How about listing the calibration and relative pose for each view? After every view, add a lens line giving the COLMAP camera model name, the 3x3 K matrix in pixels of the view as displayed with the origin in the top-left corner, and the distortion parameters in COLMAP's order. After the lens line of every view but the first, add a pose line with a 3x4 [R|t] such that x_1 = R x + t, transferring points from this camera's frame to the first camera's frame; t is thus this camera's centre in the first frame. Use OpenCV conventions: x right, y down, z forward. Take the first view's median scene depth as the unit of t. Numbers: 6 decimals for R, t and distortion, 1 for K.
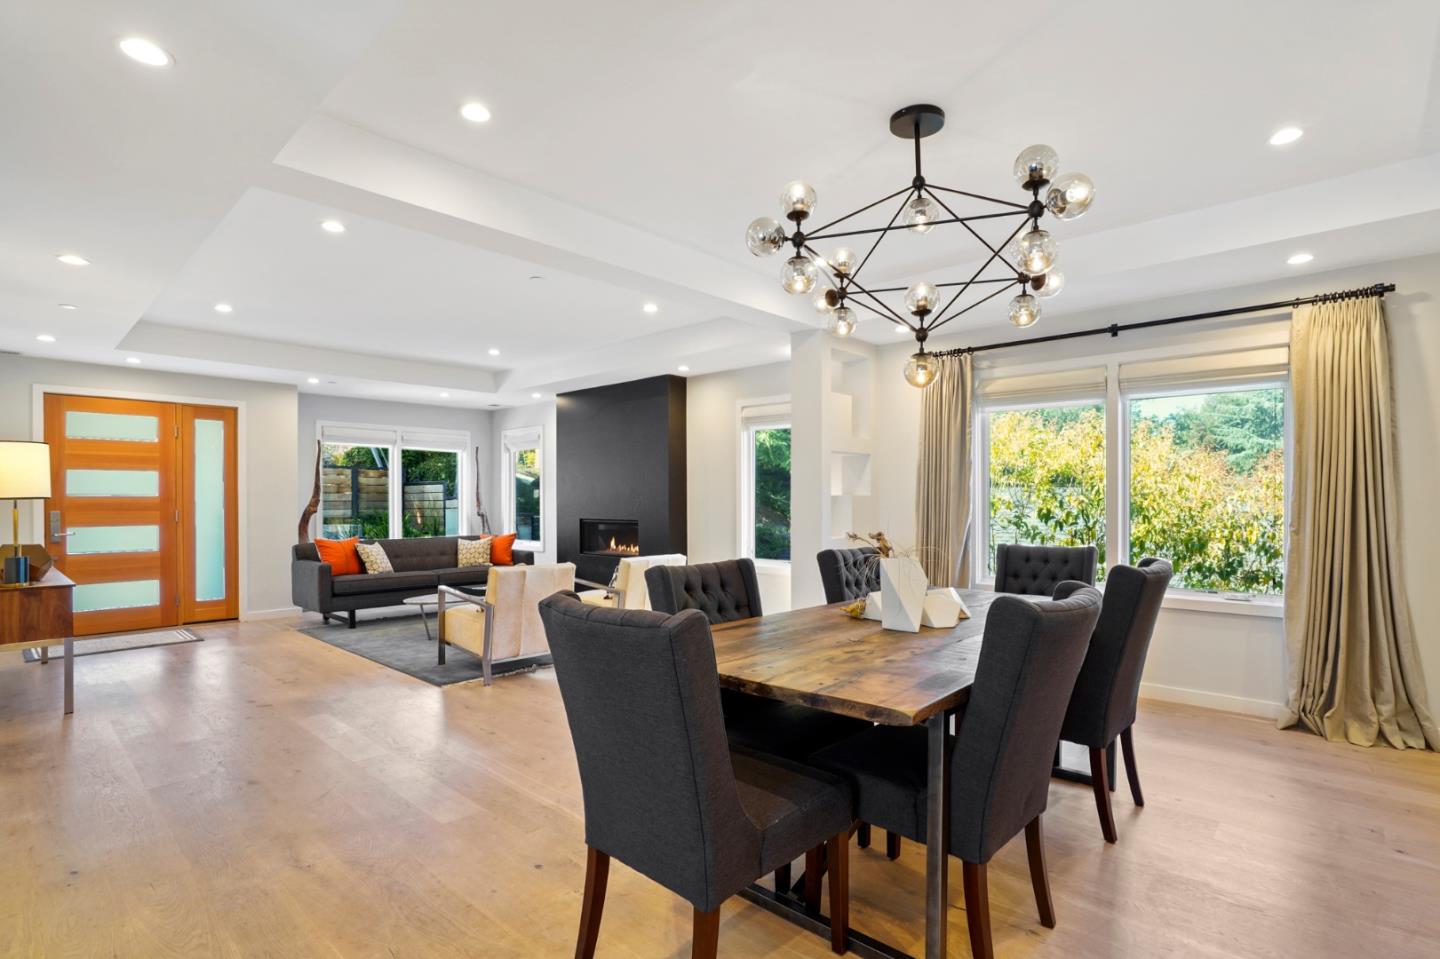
lens RADIAL K [[691.5, 0, 681.8], [0, 691.5, 506.1], [0, 0, 1]] dist [0.012489, -0.000056]
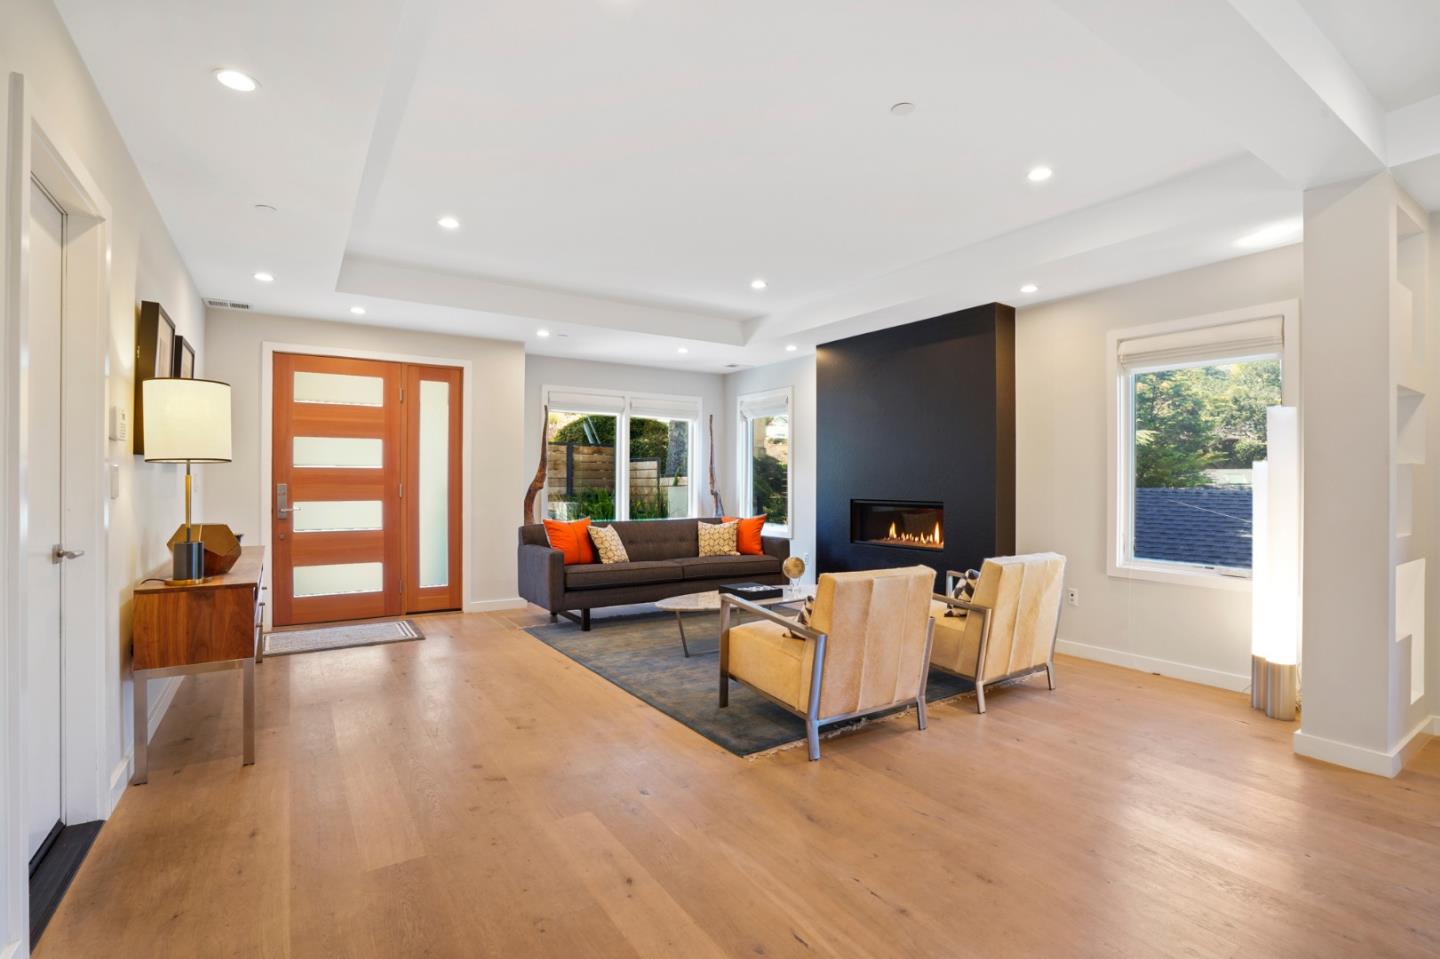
lens RADIAL K [[658.7, 0, 720.0], [0, 658.7, 479.5], [0, 0, 1]] dist [-0.027859, 0.000364]
pose [[0.981054, 0.004590, -0.193678, -0.166425], [-0.007190, 0.999893, -0.012727, 0.007331], [0.193598, 0.013879, 0.980983, 0.262248]]
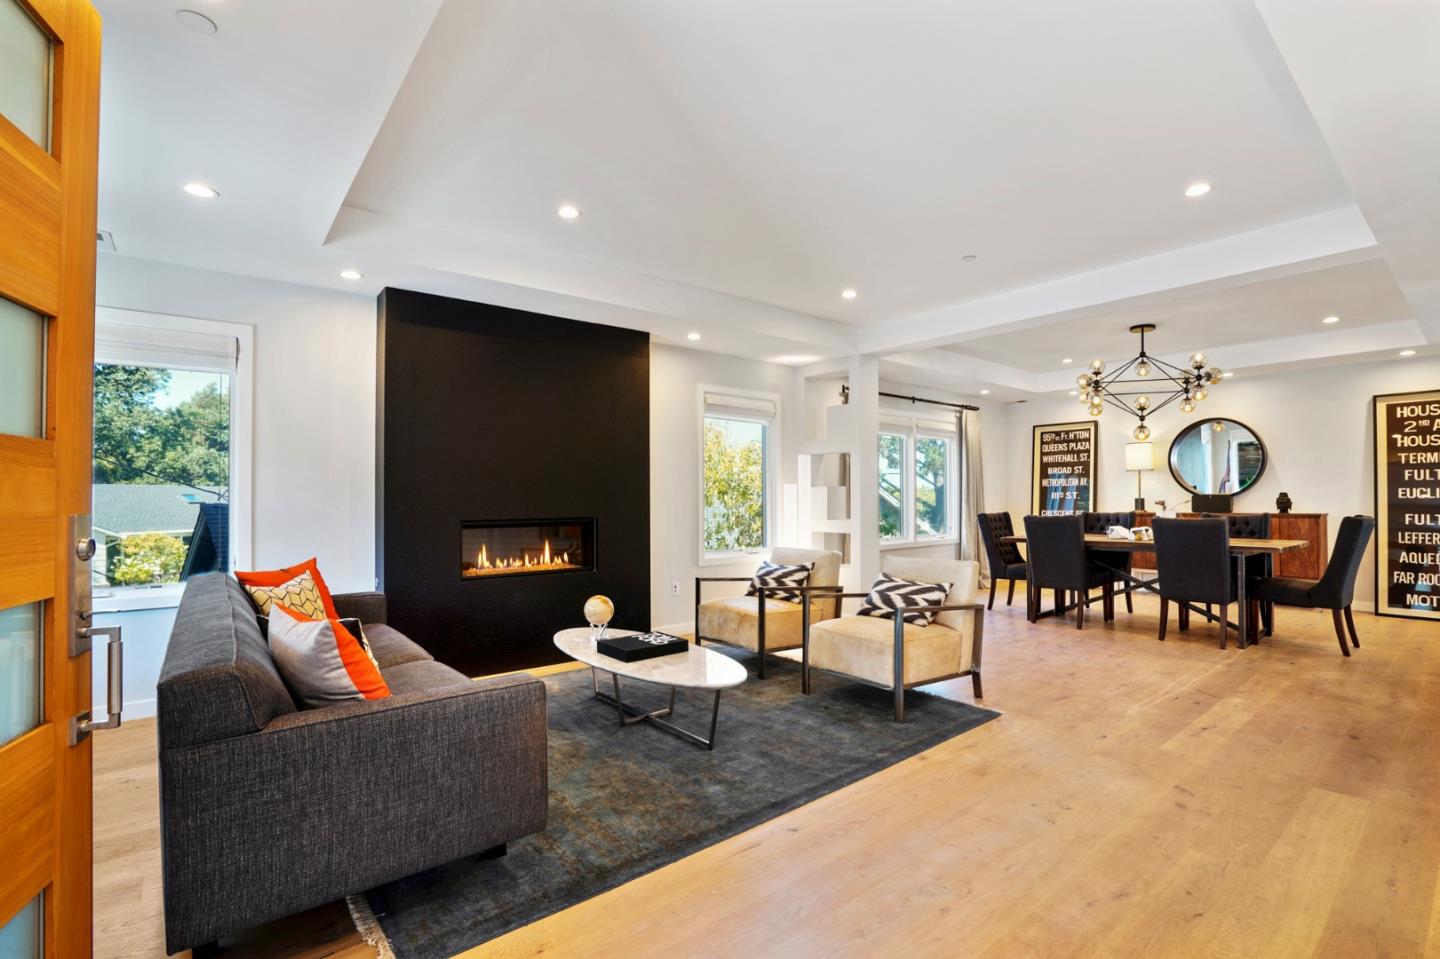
lens RADIAL K [[658.7, 0, 720.0], [0, 658.7, 479.5], [0, 0, 1]] dist [-0.027859, 0.000364]
pose [[0.100332, 0.023184, 0.994684, -0.753471], [0.015216, 0.999576, -0.024833, 0.000765], [-0.994838, 0.017627, 0.099937, 0.819848]]
